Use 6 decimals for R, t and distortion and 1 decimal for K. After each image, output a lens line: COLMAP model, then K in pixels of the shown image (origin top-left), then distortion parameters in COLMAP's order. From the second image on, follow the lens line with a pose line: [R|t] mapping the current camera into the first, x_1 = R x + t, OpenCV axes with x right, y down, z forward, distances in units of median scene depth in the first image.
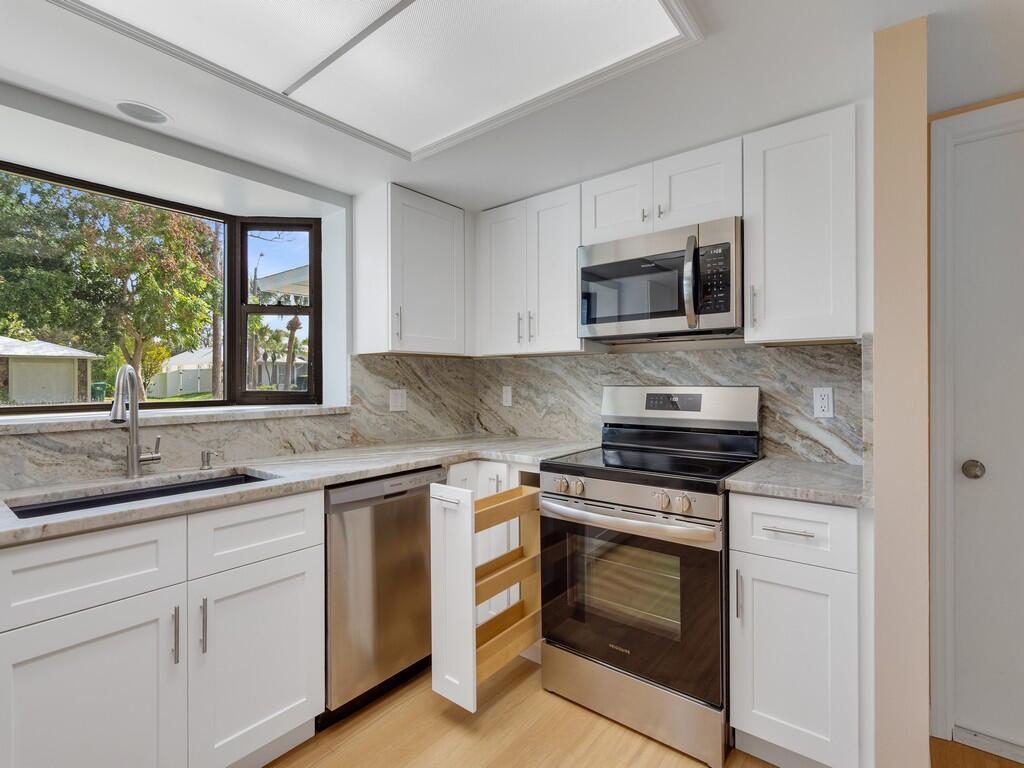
lens RADIAL K [[491.3, 0, 512.0], [0, 491.3, 384.0], [0, 0, 1]] dist [0.000651, 0.001096]
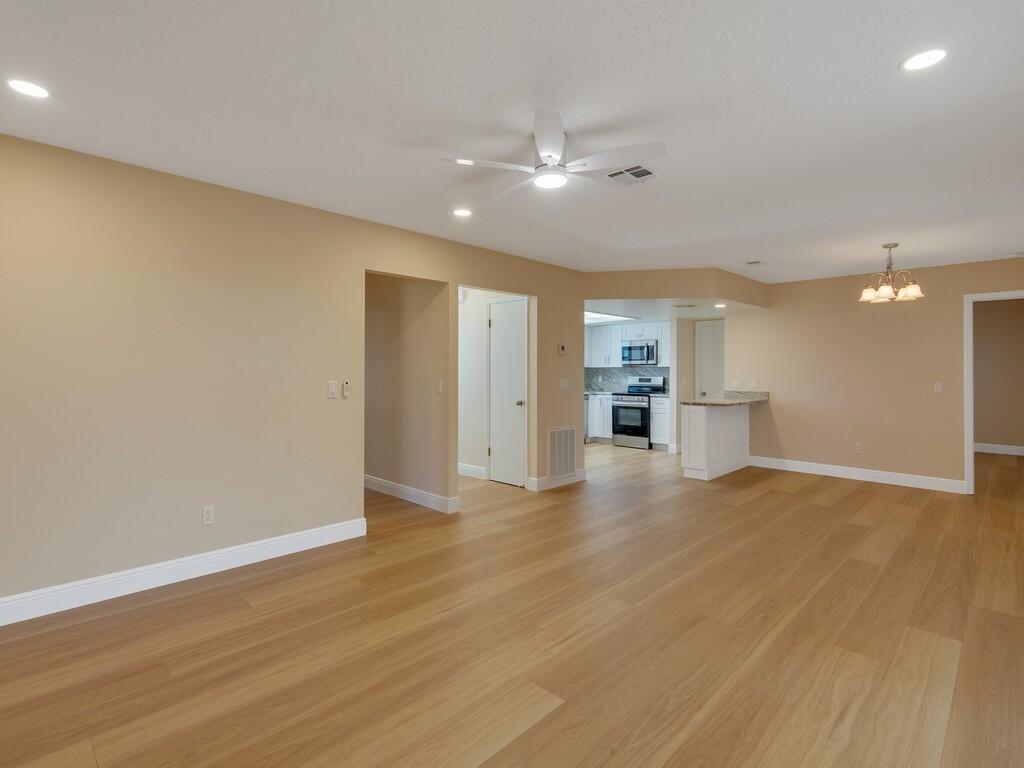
lens RADIAL K [[497.5, 0, 506.8], [0, 497.5, 366.0], [0, 0, 1]] dist [-0.001969, -0.001477]
pose [[0.993466, 0.005737, -0.113983, -0.347399], [-0.008065, 0.999768, -0.019965, 0.011195], [0.113842, 0.020754, 0.993282, -3.301932]]
